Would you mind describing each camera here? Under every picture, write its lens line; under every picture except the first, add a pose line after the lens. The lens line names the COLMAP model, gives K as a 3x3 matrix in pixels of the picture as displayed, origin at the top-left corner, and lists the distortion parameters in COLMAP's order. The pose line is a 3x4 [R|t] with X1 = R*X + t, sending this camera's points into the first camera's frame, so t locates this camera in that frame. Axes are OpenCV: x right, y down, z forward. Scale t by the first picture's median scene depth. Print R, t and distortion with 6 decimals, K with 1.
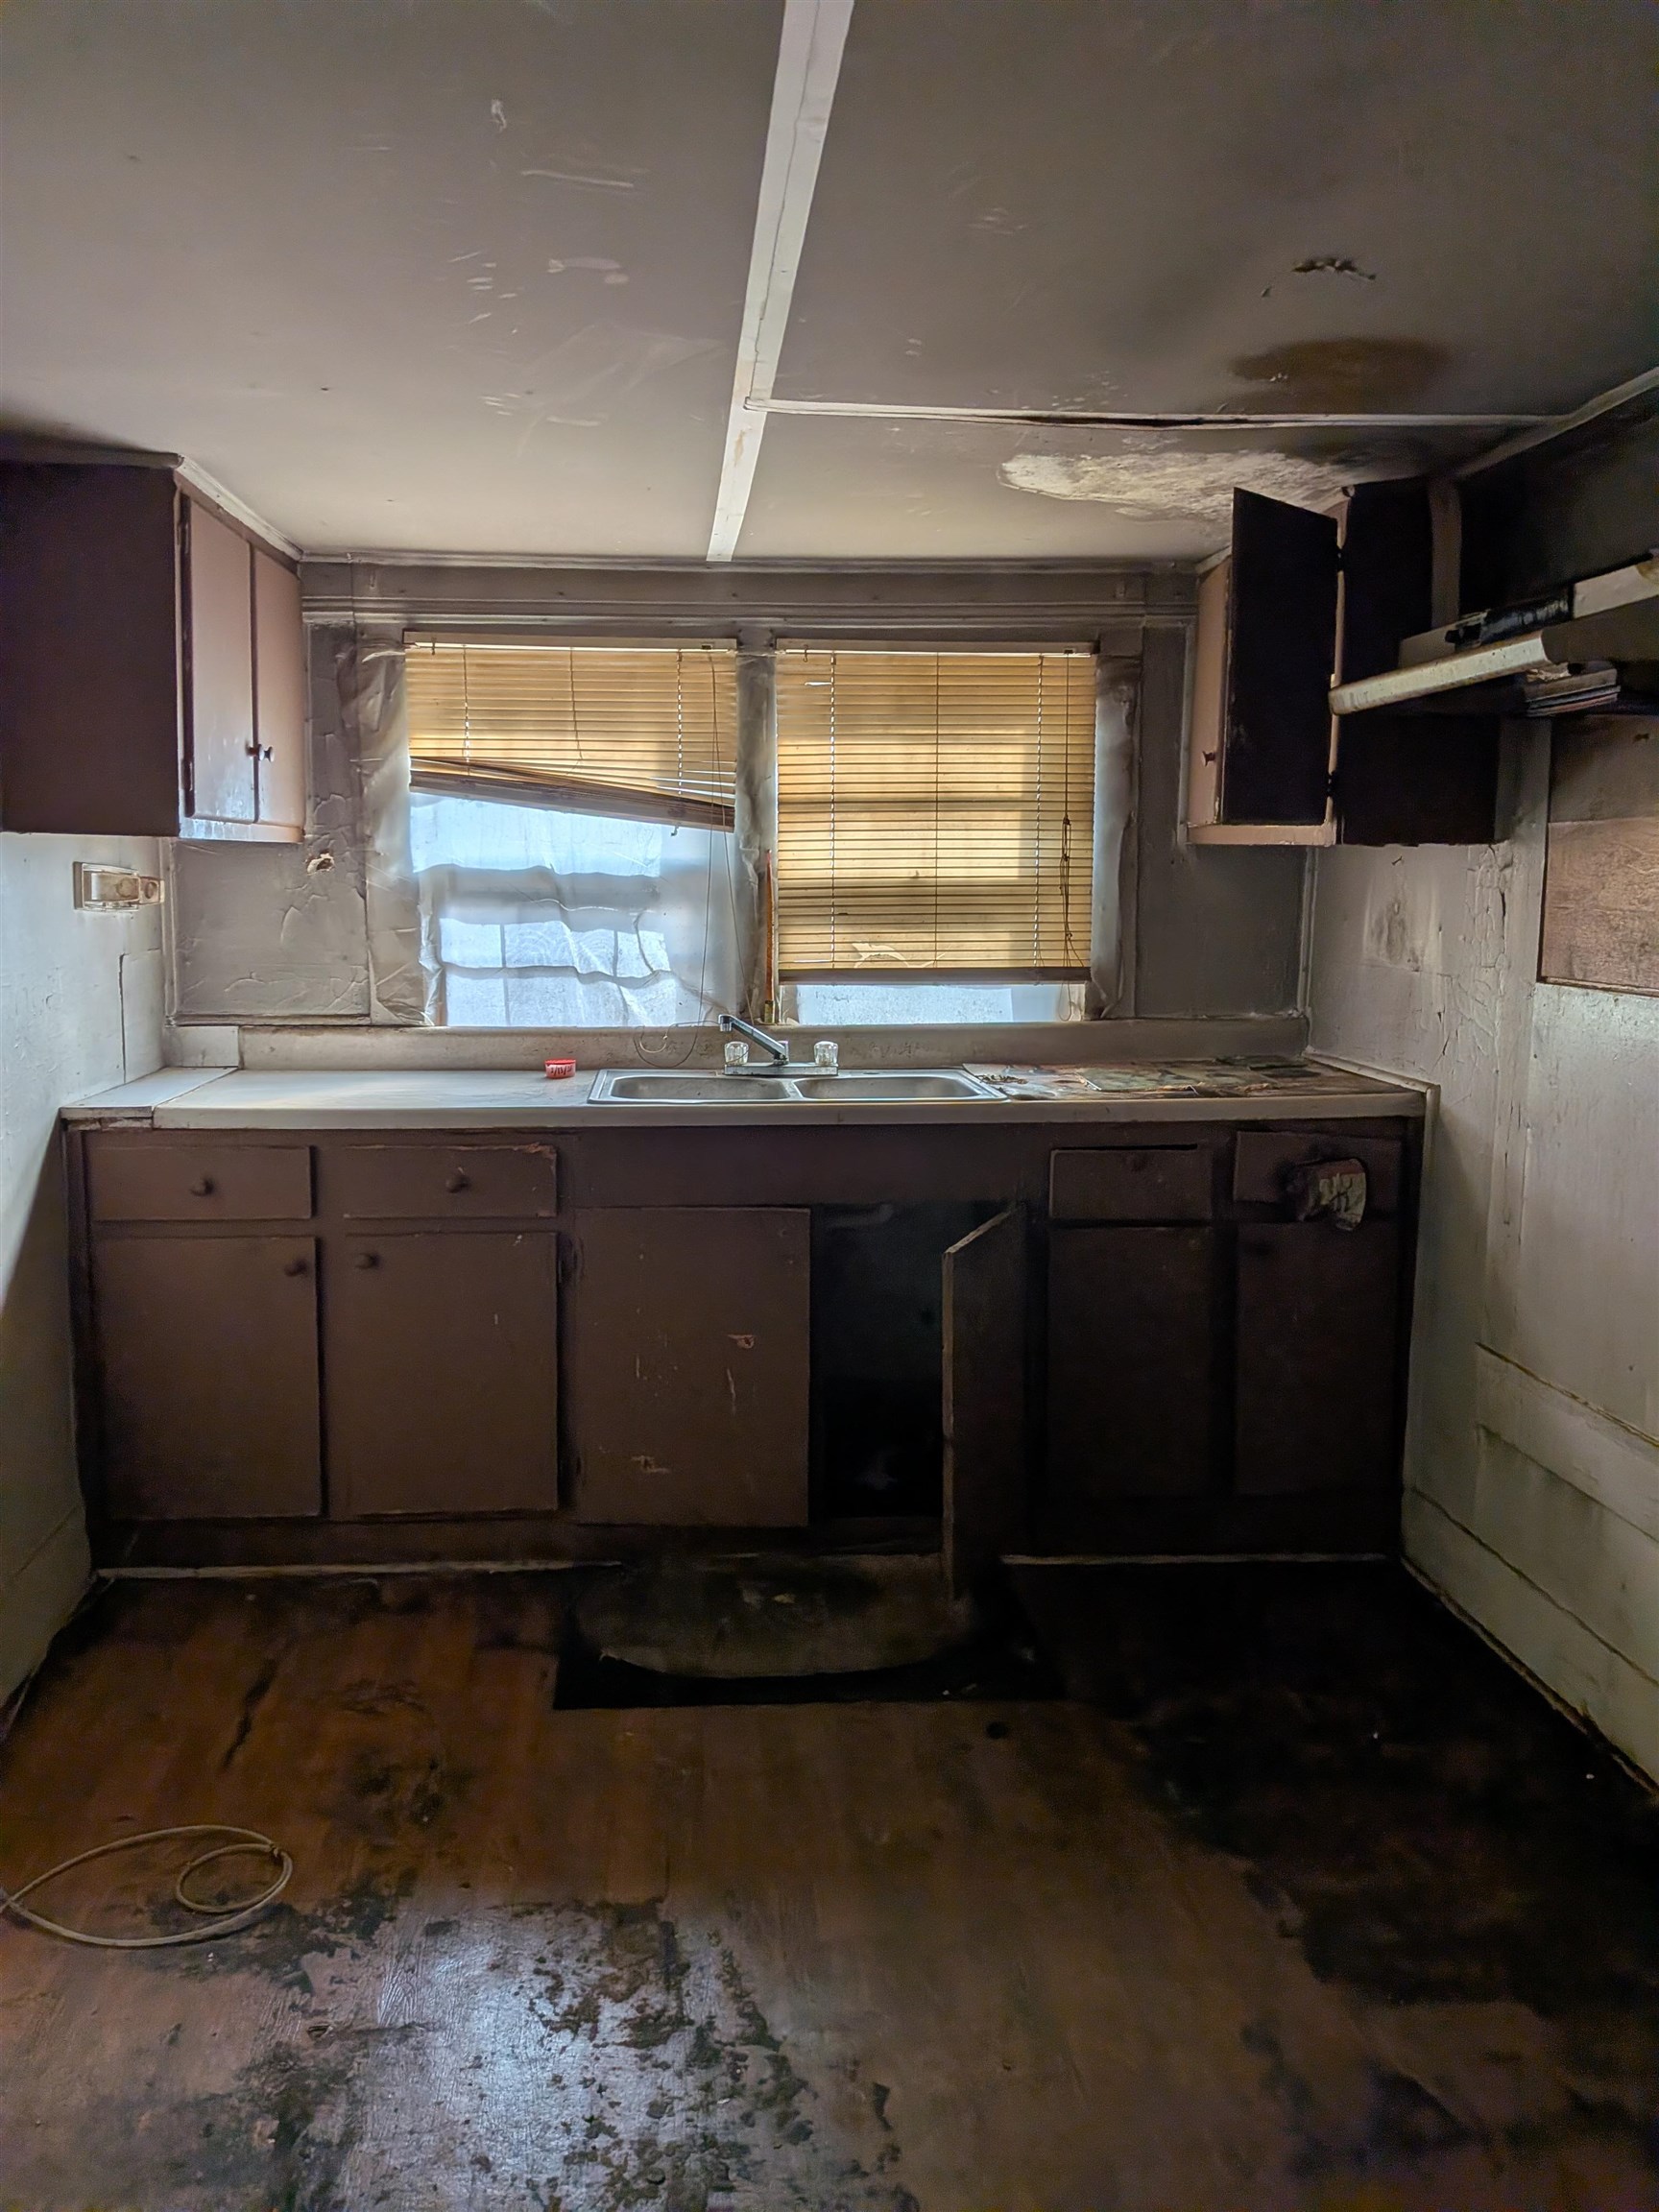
lens RADIAL K [[1656.2, 0, 826.2], [0, 1656.2, 1095.3], [0, 0, 1]] dist [0.087438, -0.133173]
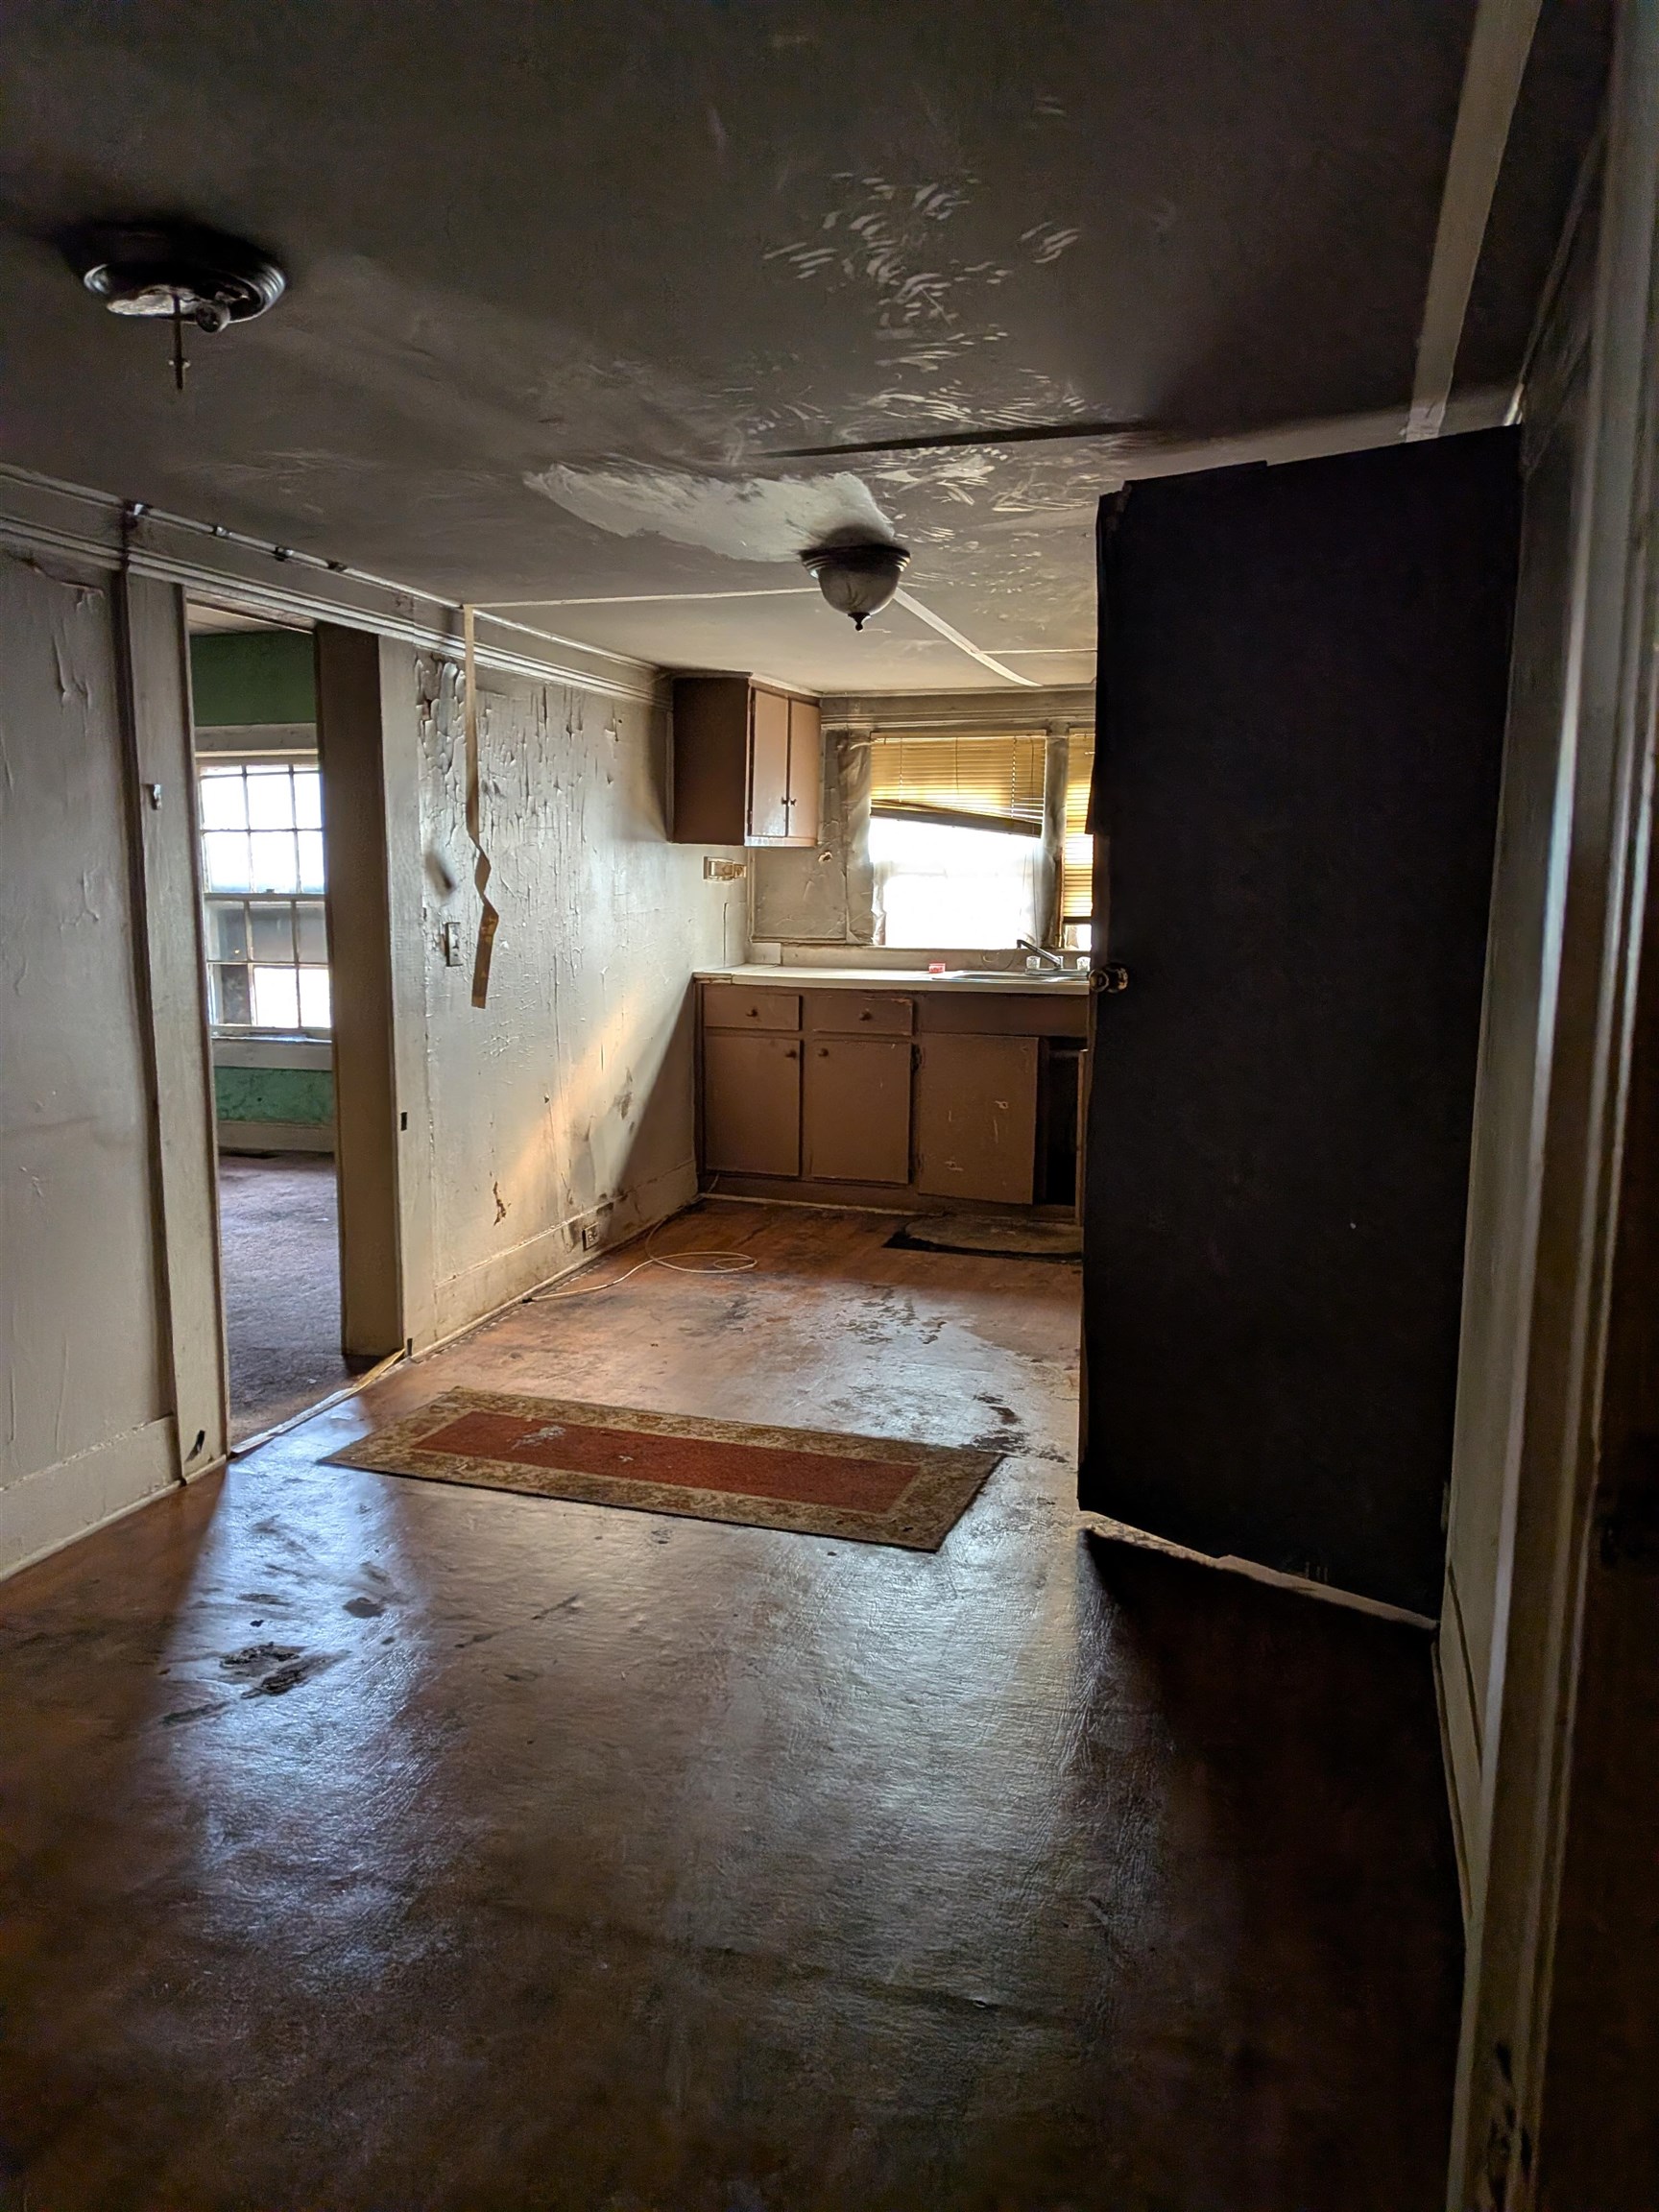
lens RADIAL K [[1543.6, 0, 834.6], [0, 1543.6, 1147.5], [0, 0, 1]] dist [0.111627, -0.176782]
pose [[0.934119, 0.066225, -0.350764, 0.381444], [-0.049887, 0.997216, 0.055421, 0.101116], [0.353458, -0.034271, 0.934822, -0.719173]]
